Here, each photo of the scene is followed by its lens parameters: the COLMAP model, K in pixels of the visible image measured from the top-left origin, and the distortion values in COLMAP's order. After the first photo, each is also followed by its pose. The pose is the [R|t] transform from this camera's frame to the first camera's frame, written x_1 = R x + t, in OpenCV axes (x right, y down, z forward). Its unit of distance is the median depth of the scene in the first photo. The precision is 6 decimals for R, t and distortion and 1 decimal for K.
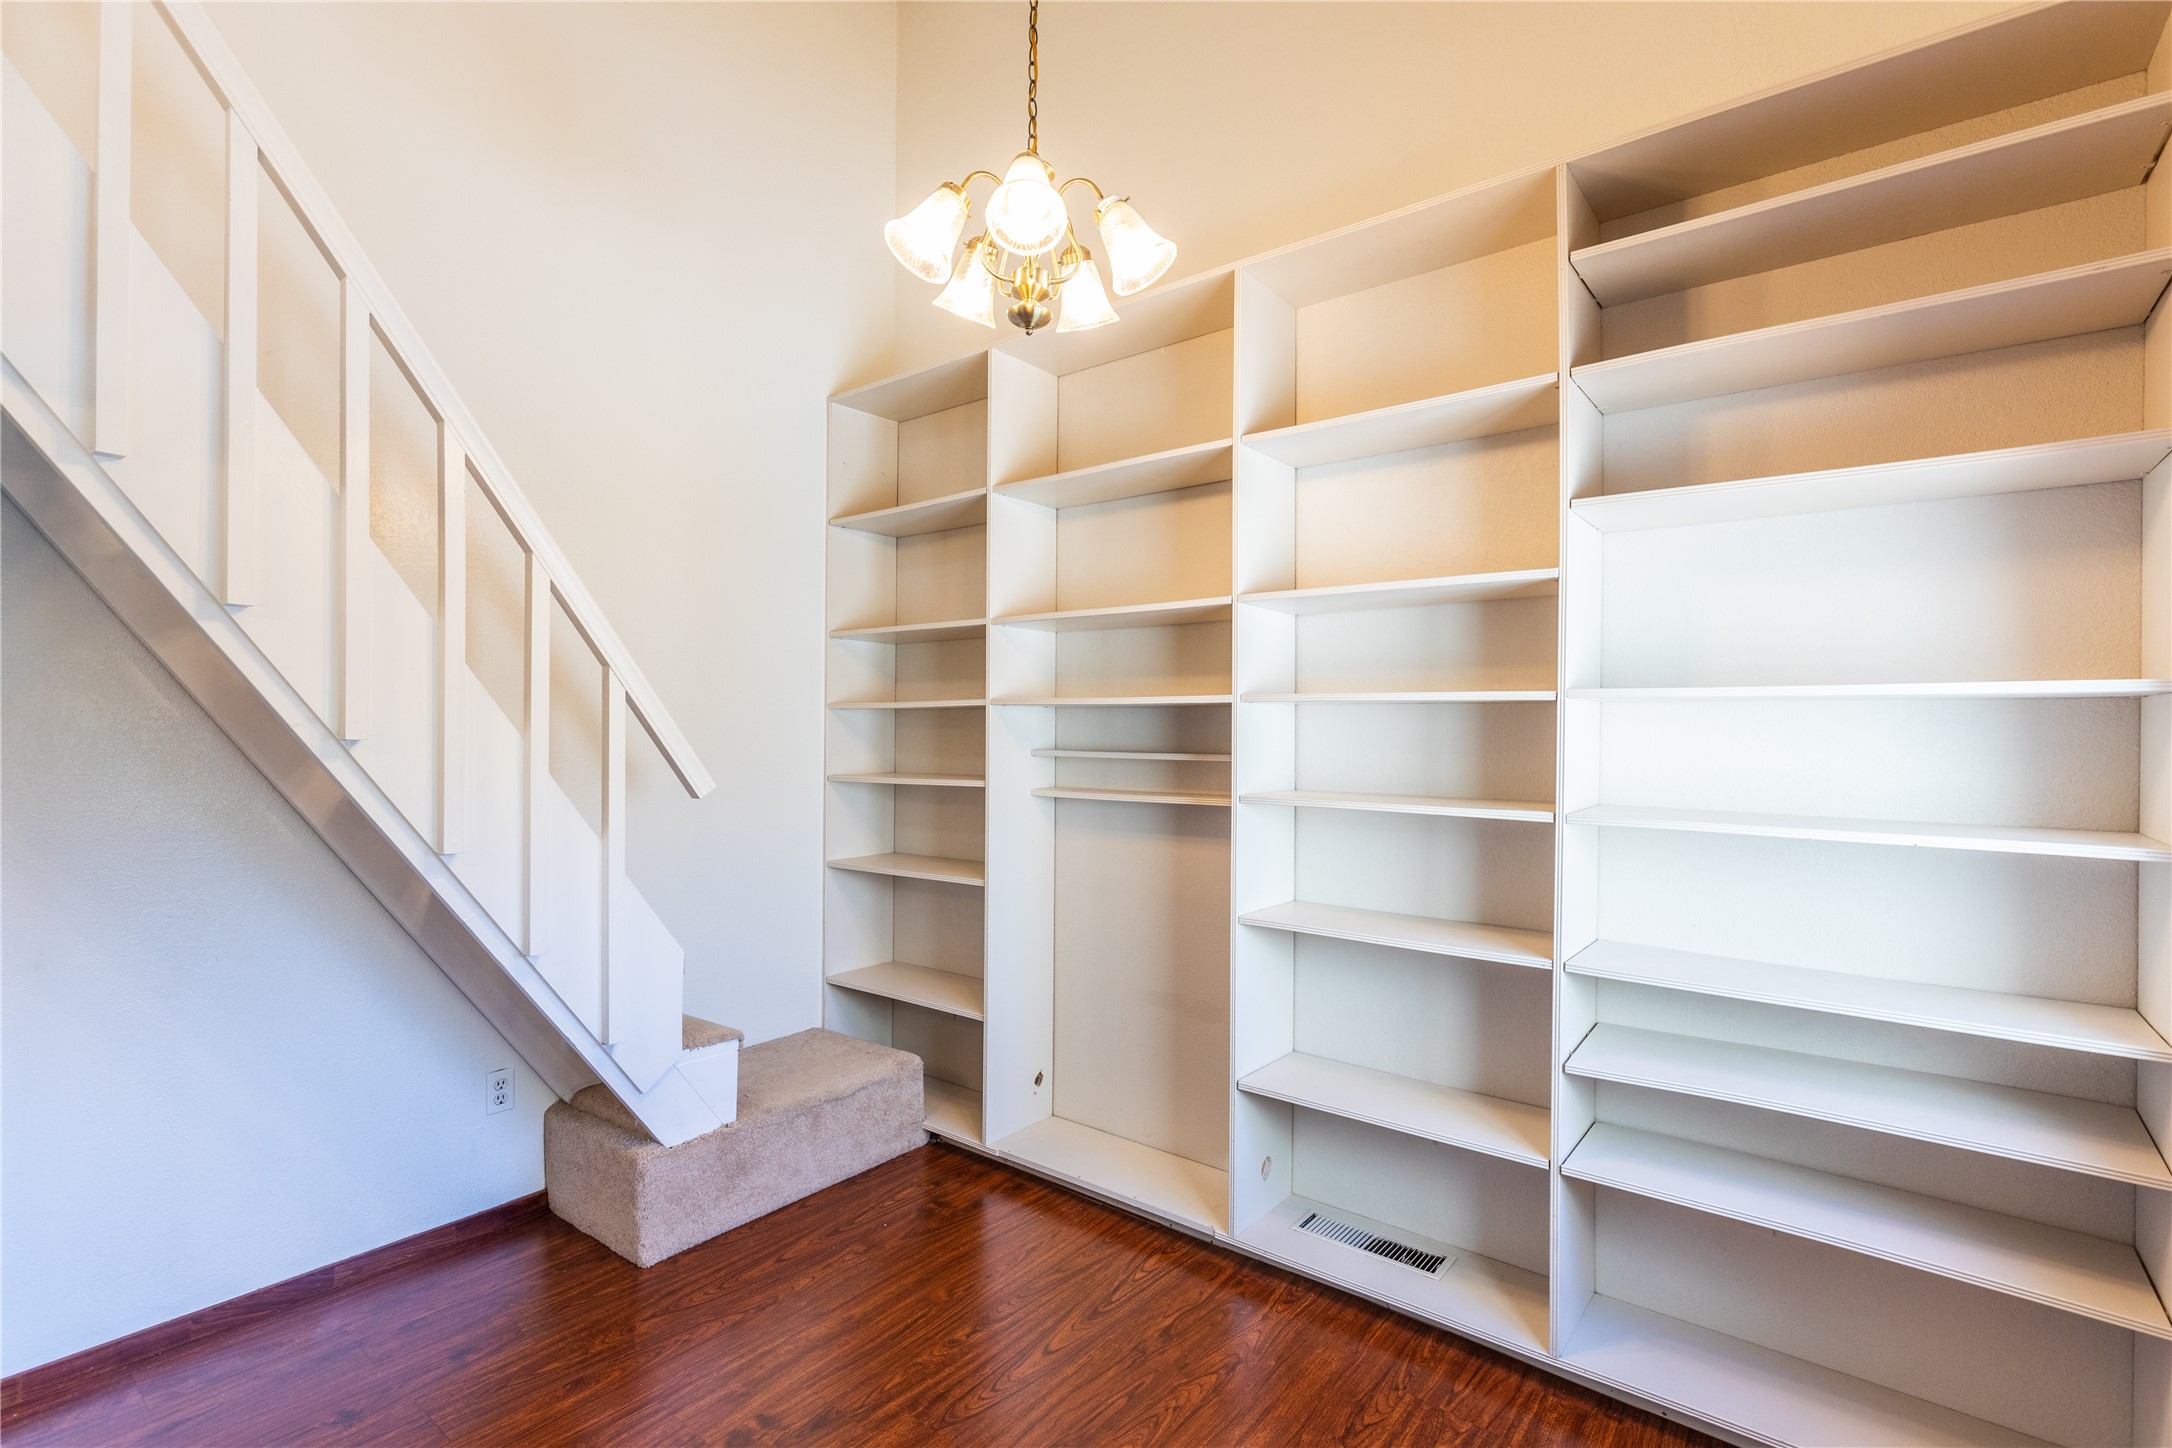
lens RADIAL K [[984.9, 0, 1086.9], [0, 984.9, 713.1], [0, 0, 1]] dist [0.005549, -0.000180]
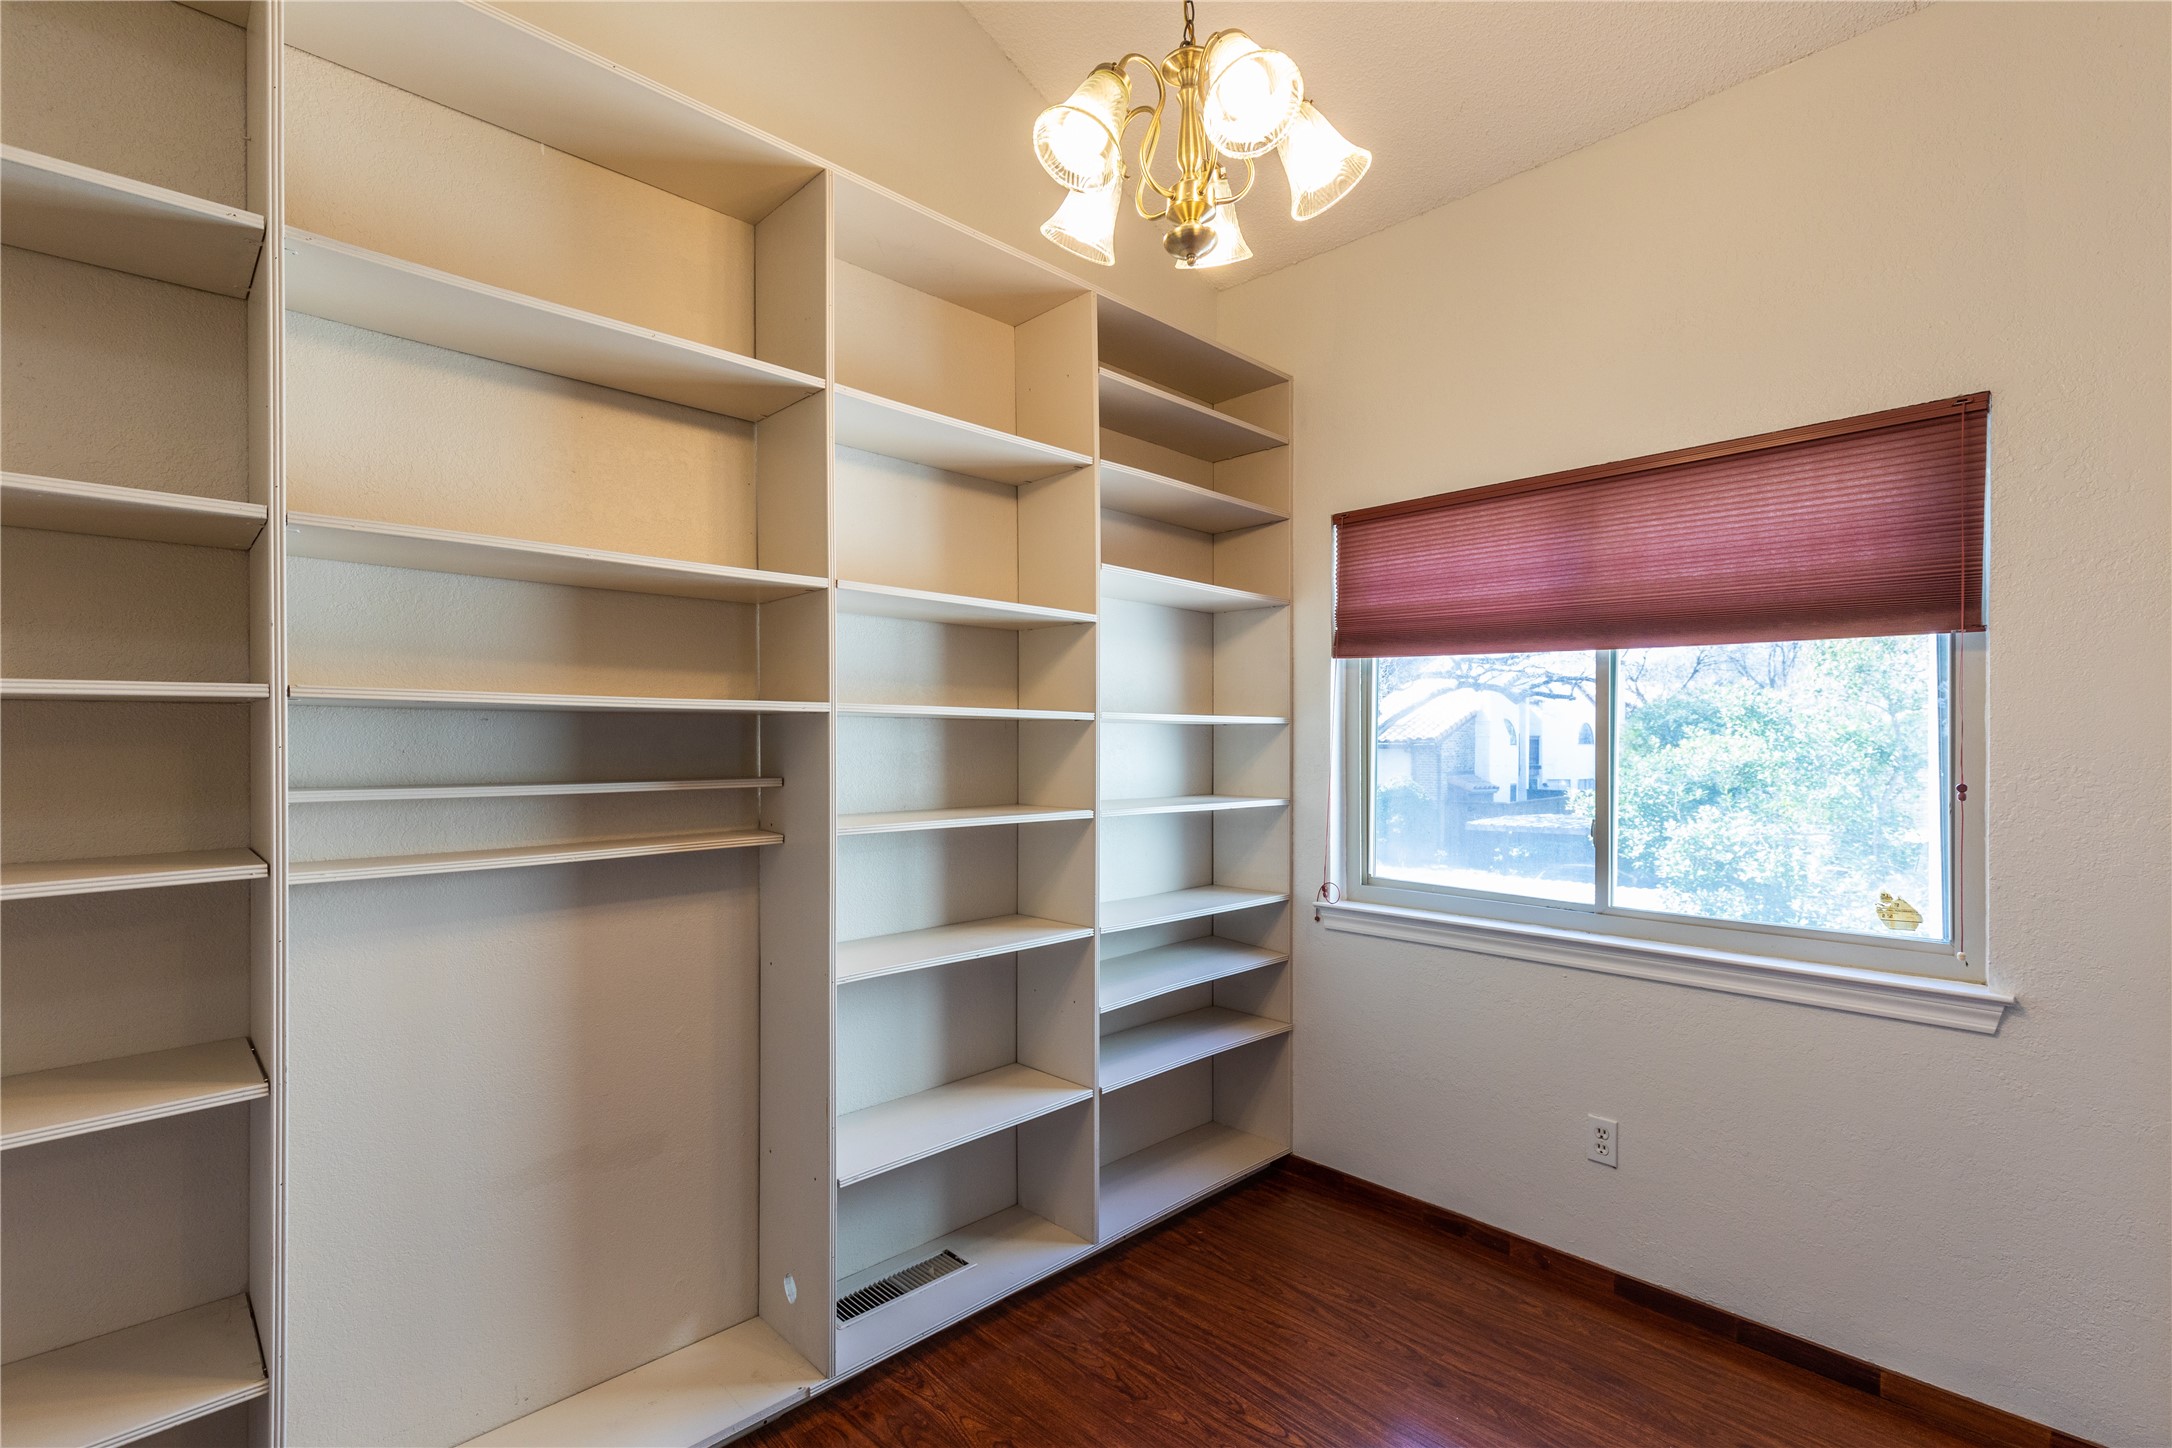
lens RADIAL K [[984.9, 0, 1086.9], [0, 984.9, 713.1], [0, 0, 1]] dist [0.005549, -0.000180]
pose [[0.124339, 0.022934, 0.991975, -0.718493], [-0.016949, 0.999636, -0.020987, 0.004229], [-0.992095, -0.014204, 0.124682, 0.789705]]
